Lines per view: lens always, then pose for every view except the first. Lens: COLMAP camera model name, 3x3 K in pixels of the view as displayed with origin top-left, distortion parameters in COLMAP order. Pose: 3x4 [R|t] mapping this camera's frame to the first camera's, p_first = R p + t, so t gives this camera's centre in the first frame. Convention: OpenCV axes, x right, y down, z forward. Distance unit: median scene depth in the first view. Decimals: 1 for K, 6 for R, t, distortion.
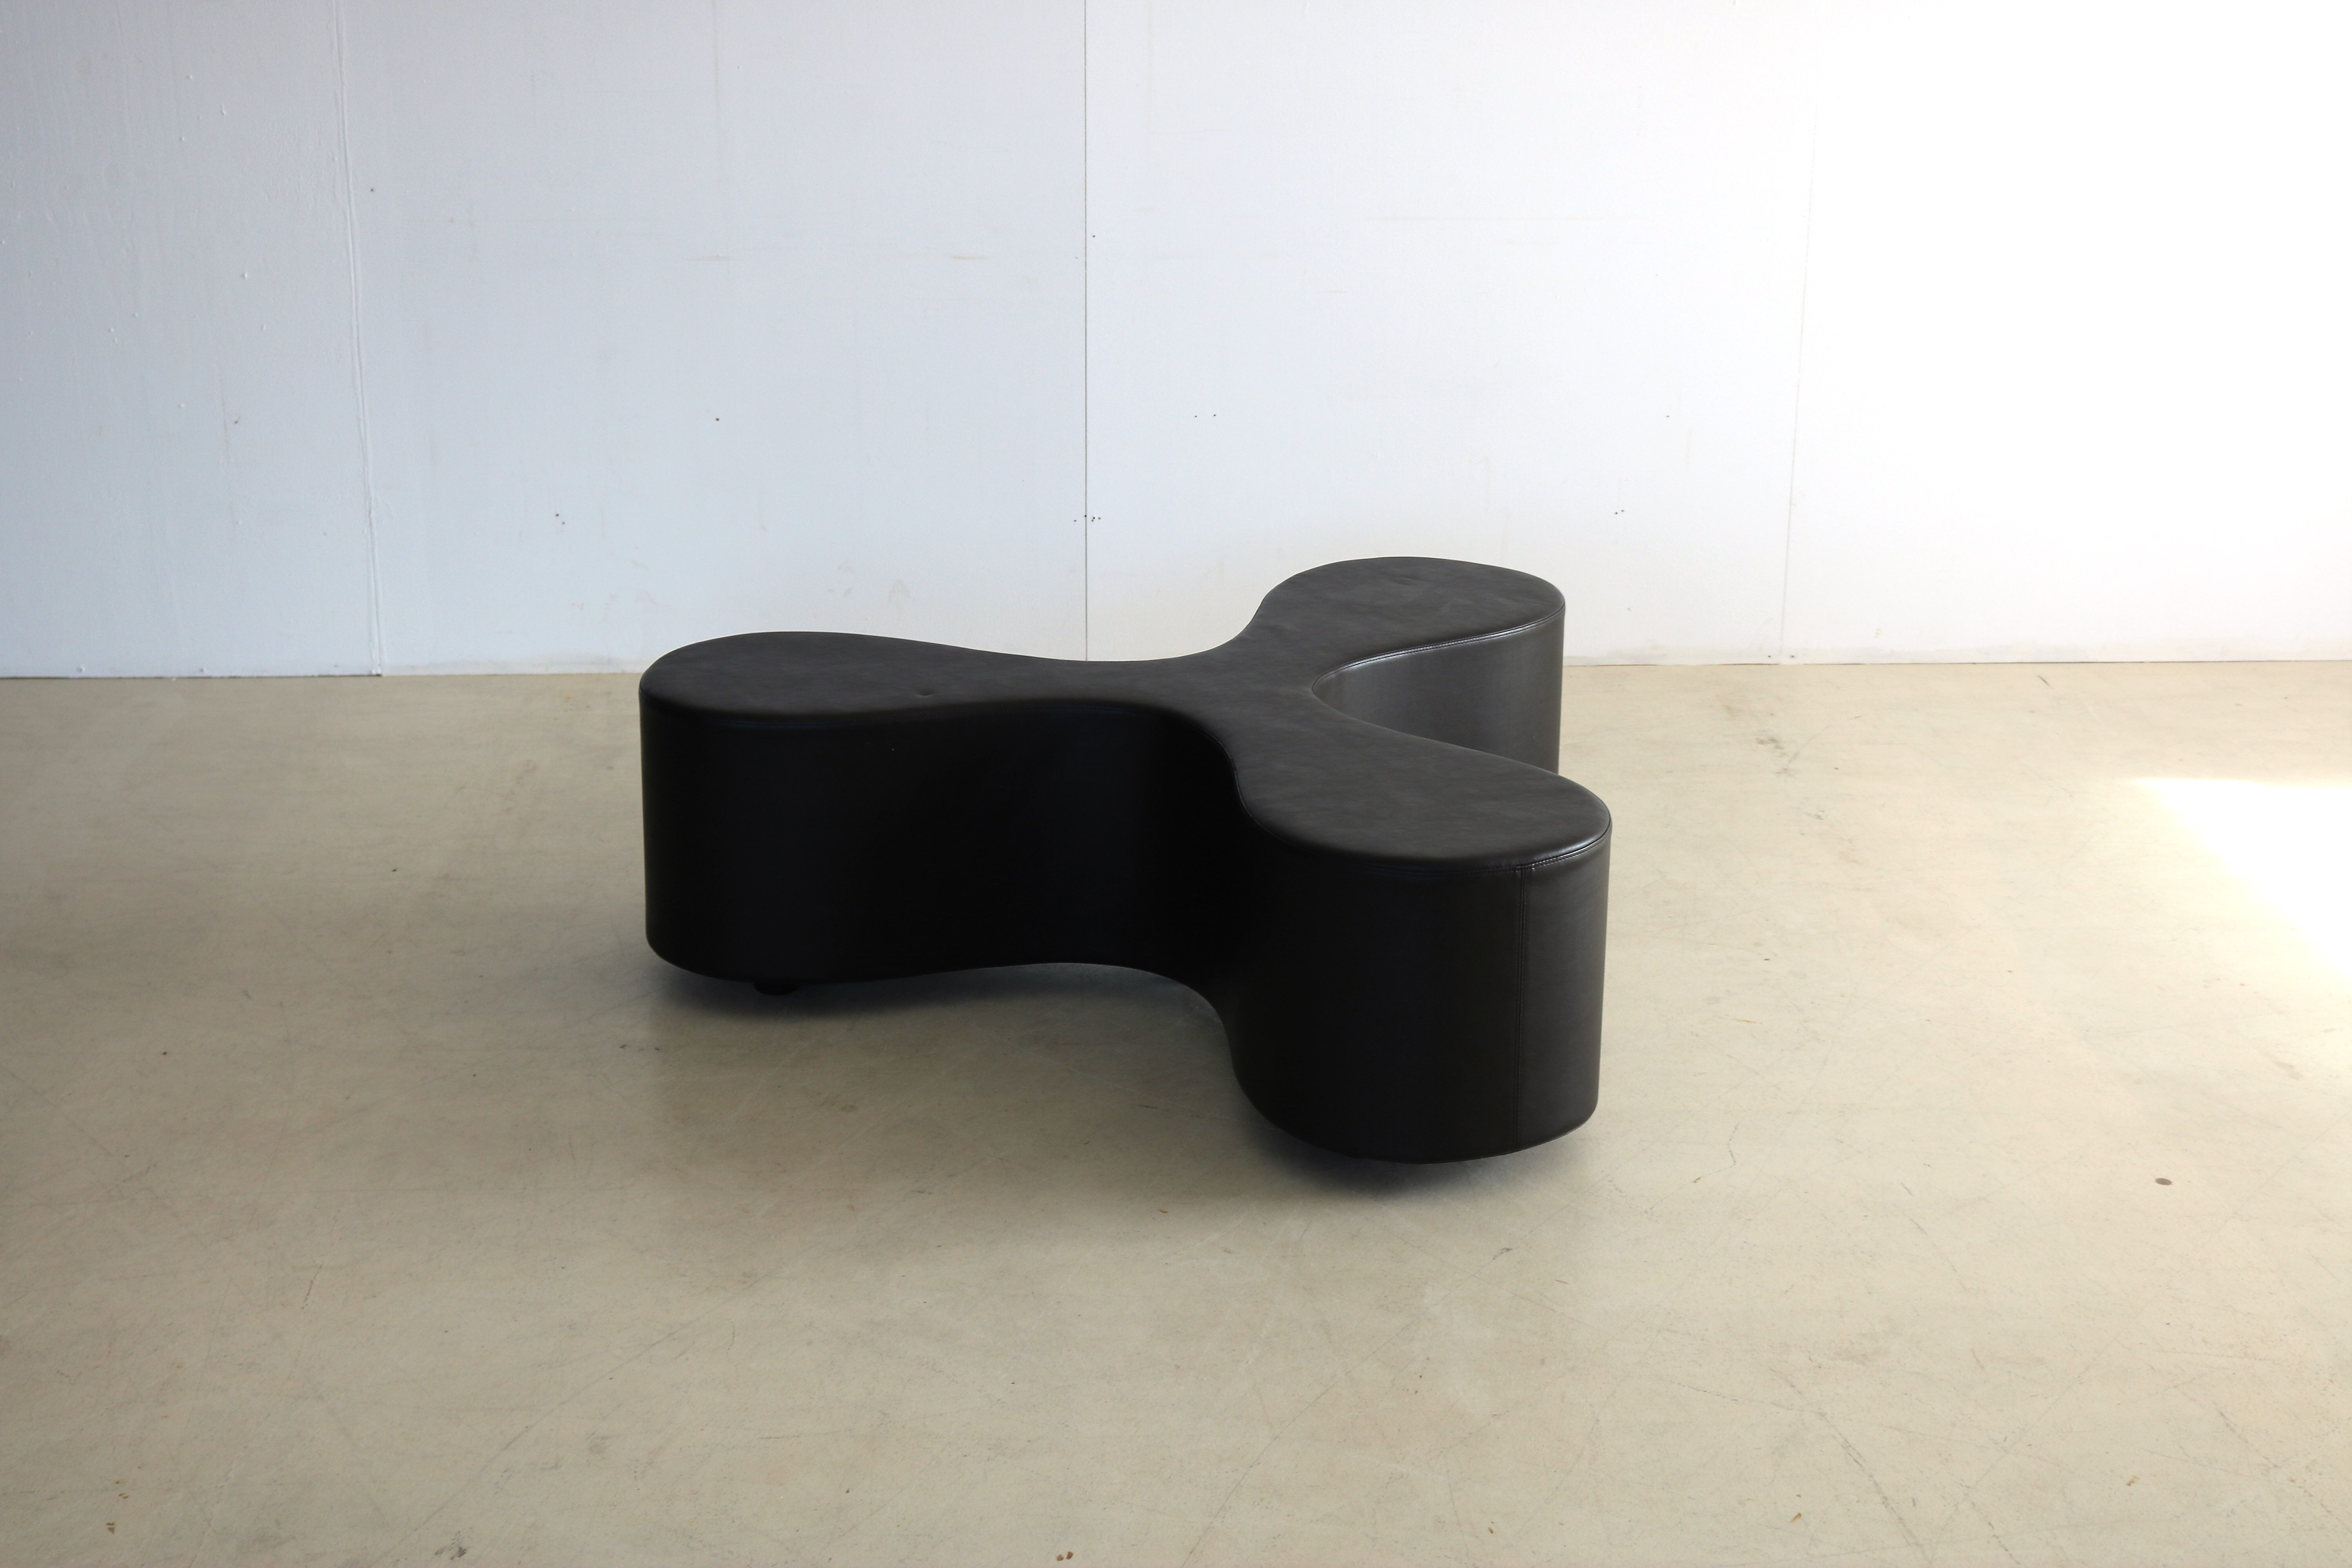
lens RADIAL K [[3343.6, 0, 1176.0], [0, 3343.6, 784.0], [0, 0, 1]] dist [-0.066078, 0.070888]
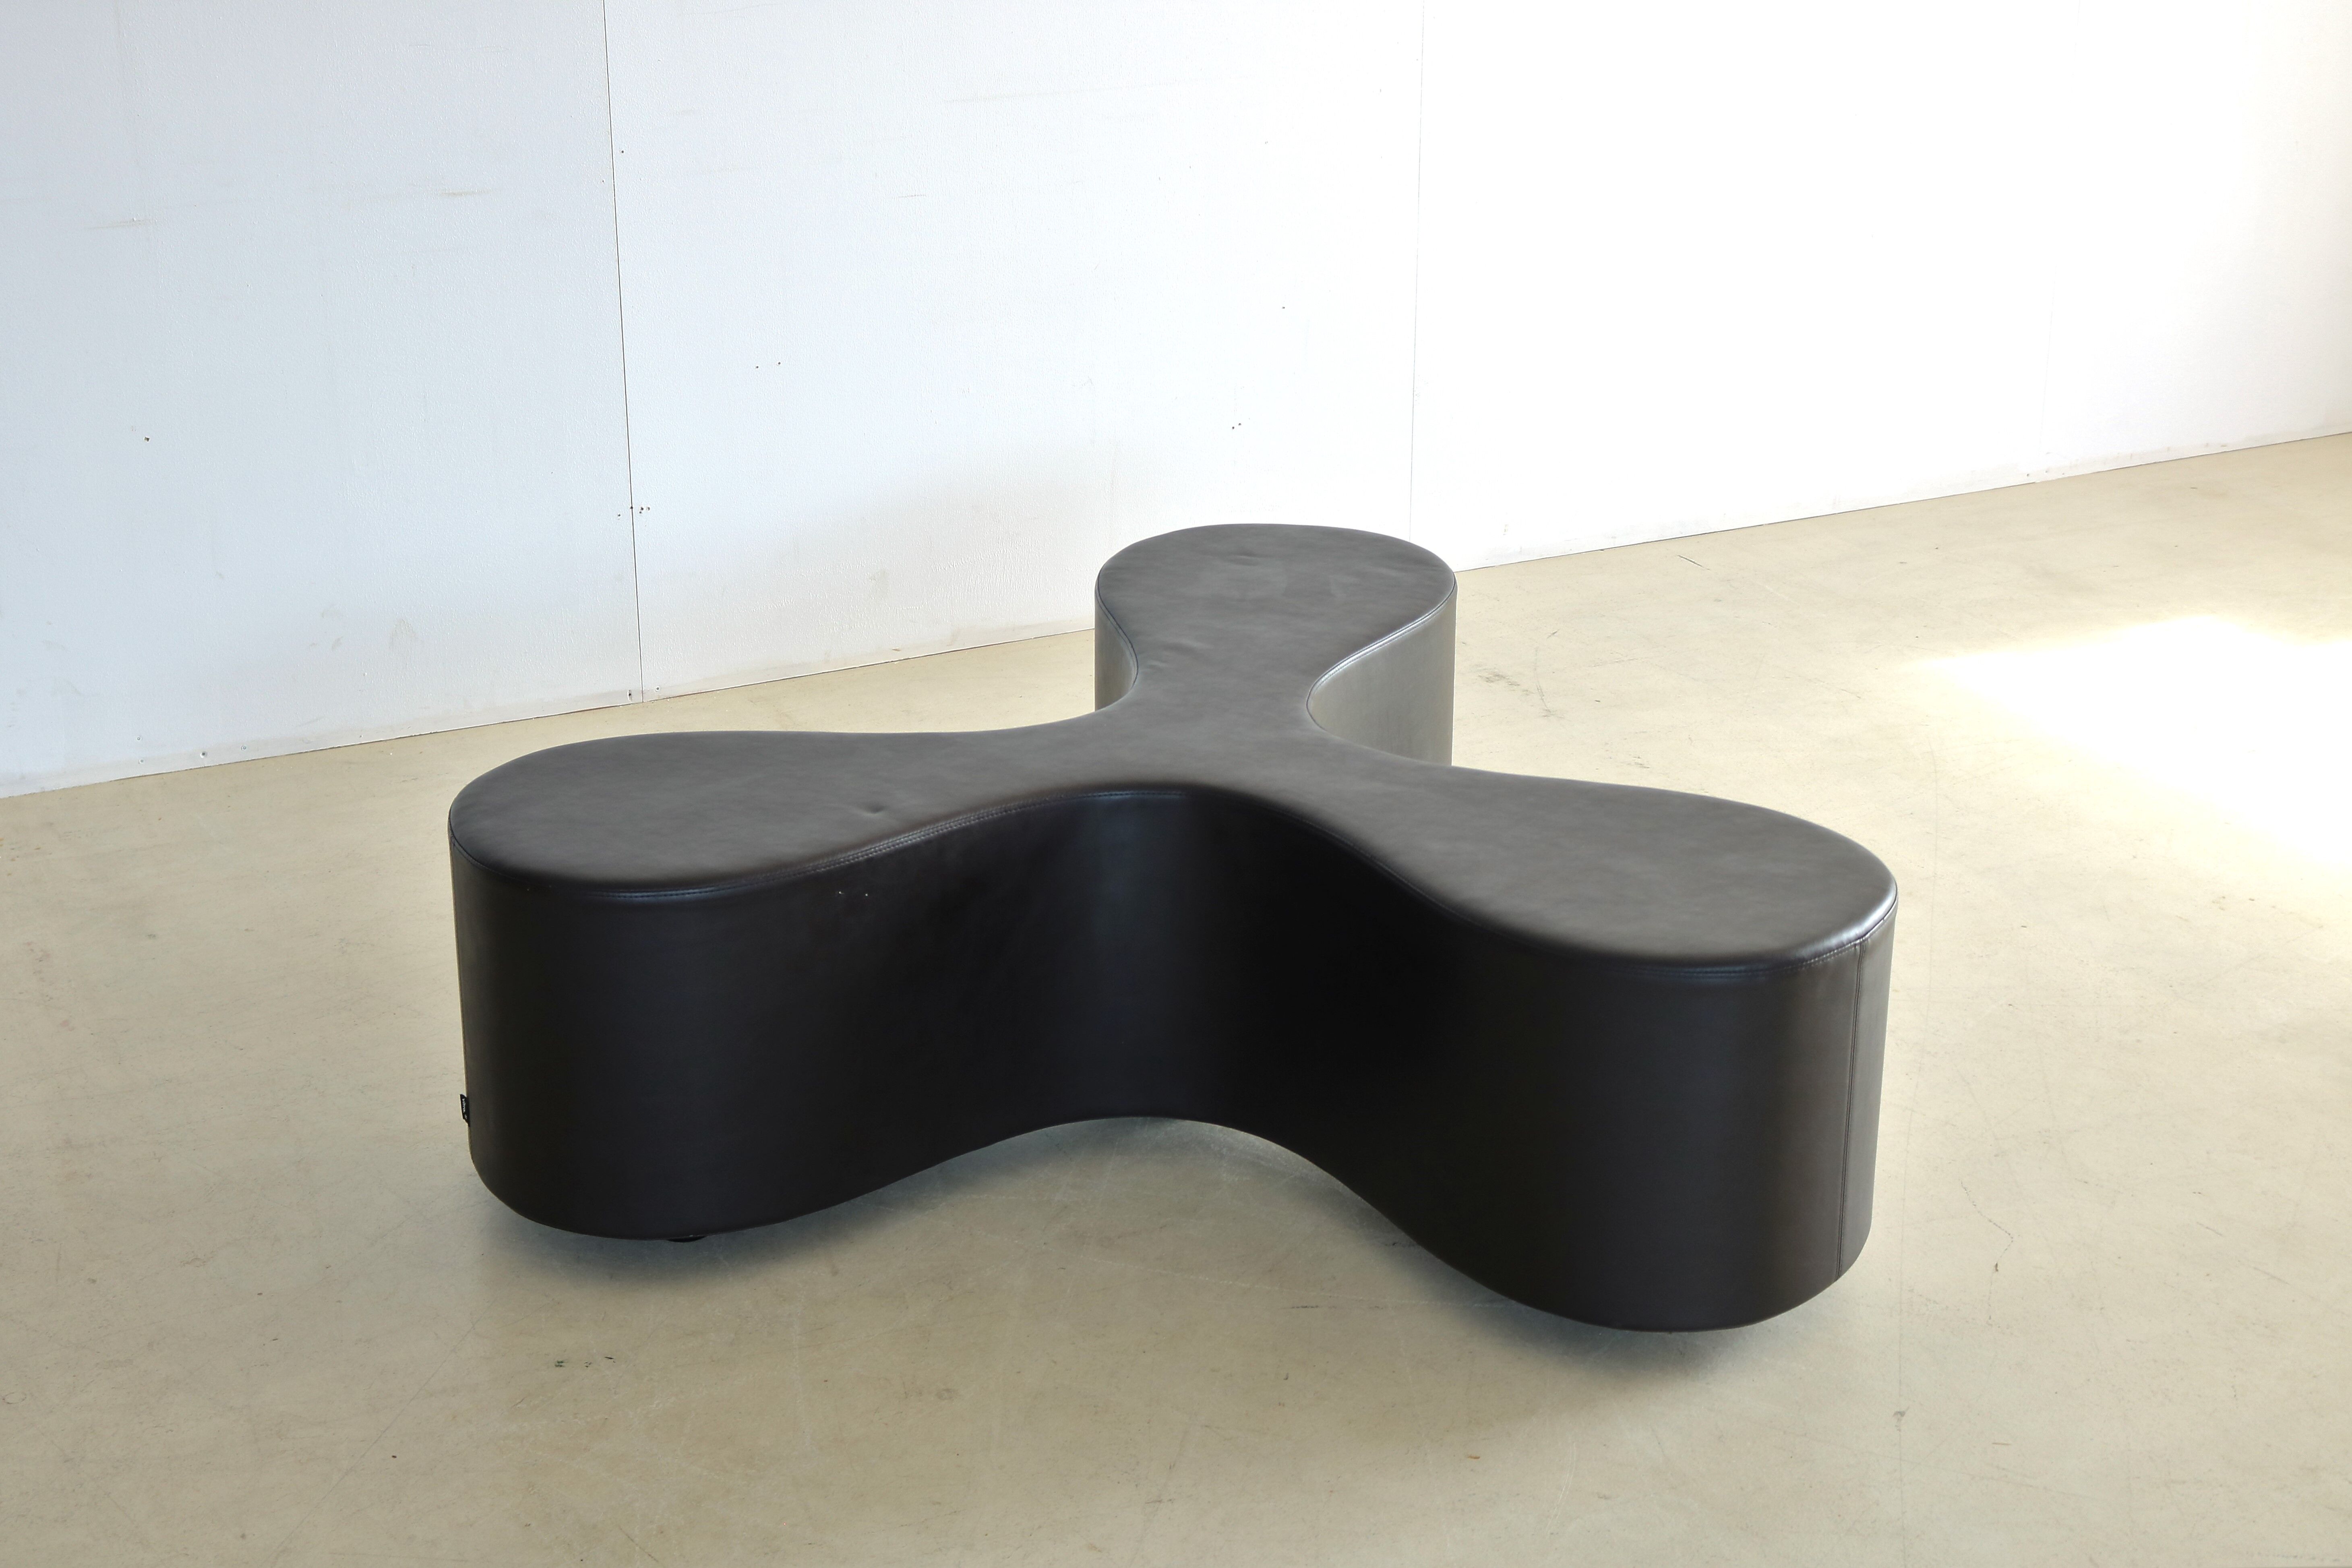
lens RADIAL K [[3434.3, 0, 1176.0], [0, 3434.3, 784.0], [0, 0, 1]] dist [-0.056175, 0.057698]
pose [[0.915671, -0.149040, 0.373273, -0.275958], [0.129660, 0.988591, 0.076658, -0.076519], [-0.380440, -0.021795, 0.924549, 0.254972]]
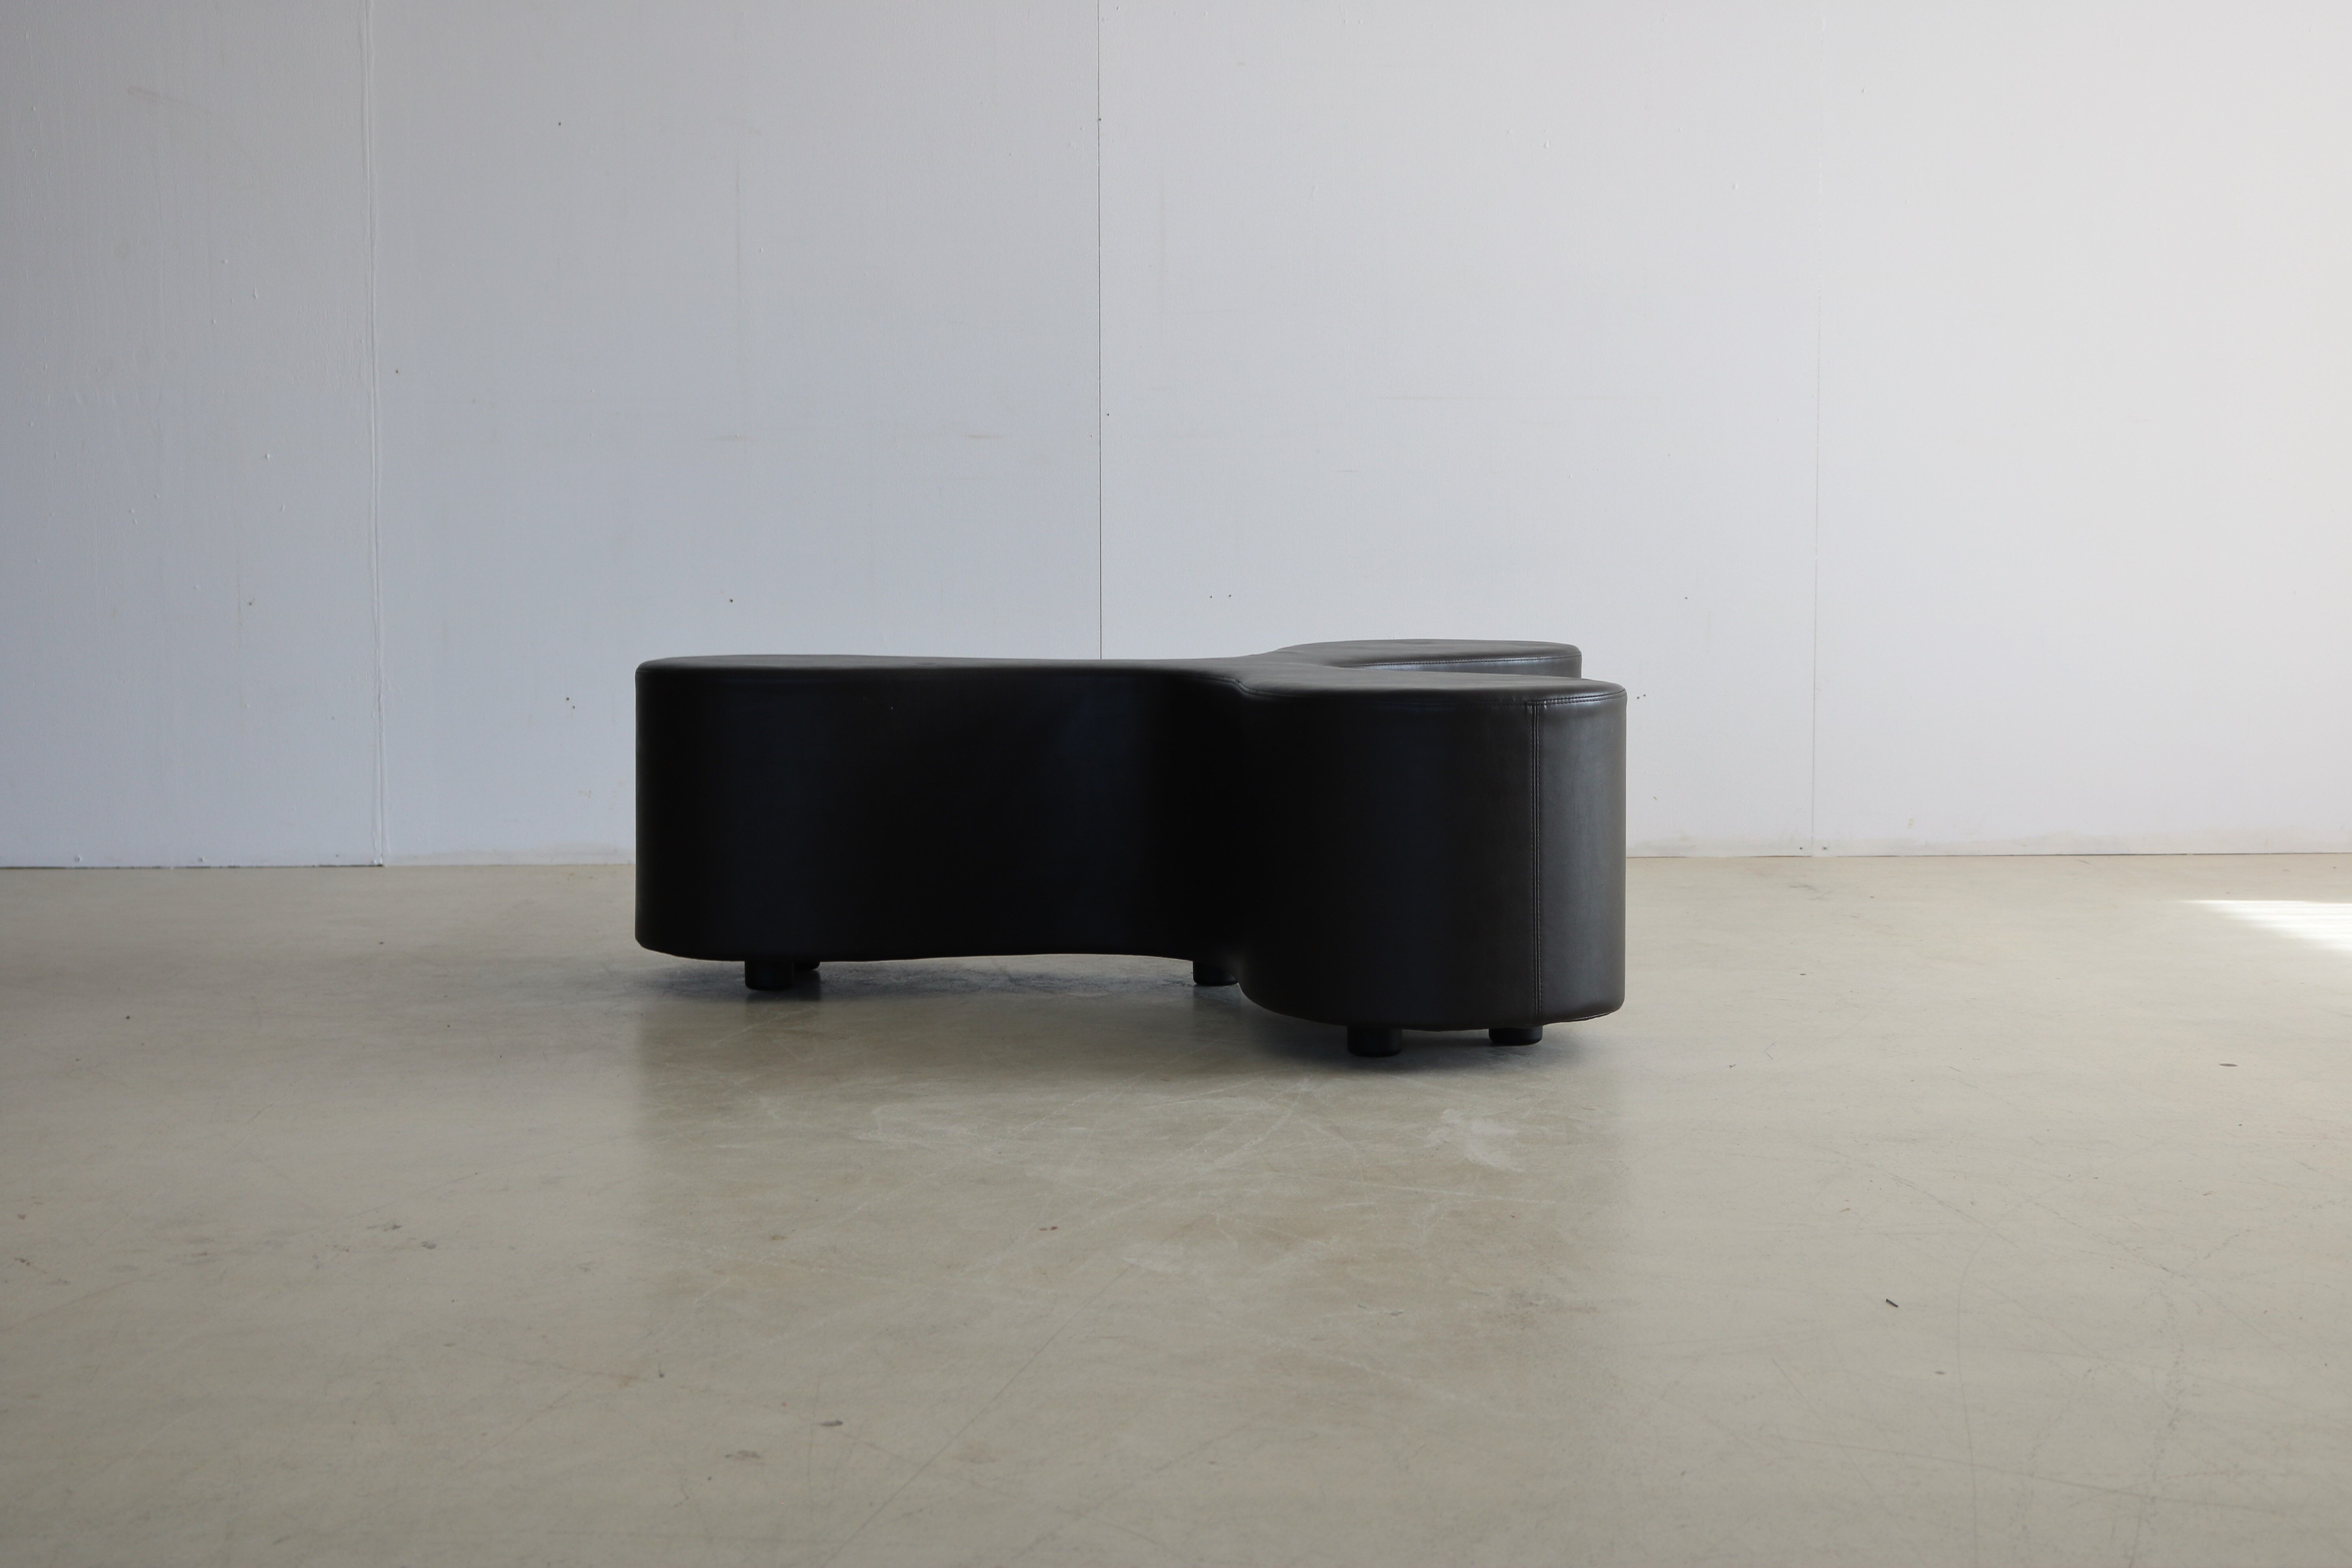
lens RADIAL K [[3379.0, 0, 1176.0], [0, 3379.0, 784.0], [0, 0, 1]] dist [-0.056703, -0.007517]
pose [[0.999878, -0.008084, -0.013361, 0.010571], [0.004601, 0.970109, -0.242627, 0.234086], [0.014923, 0.242536, 0.970028, 0.045252]]
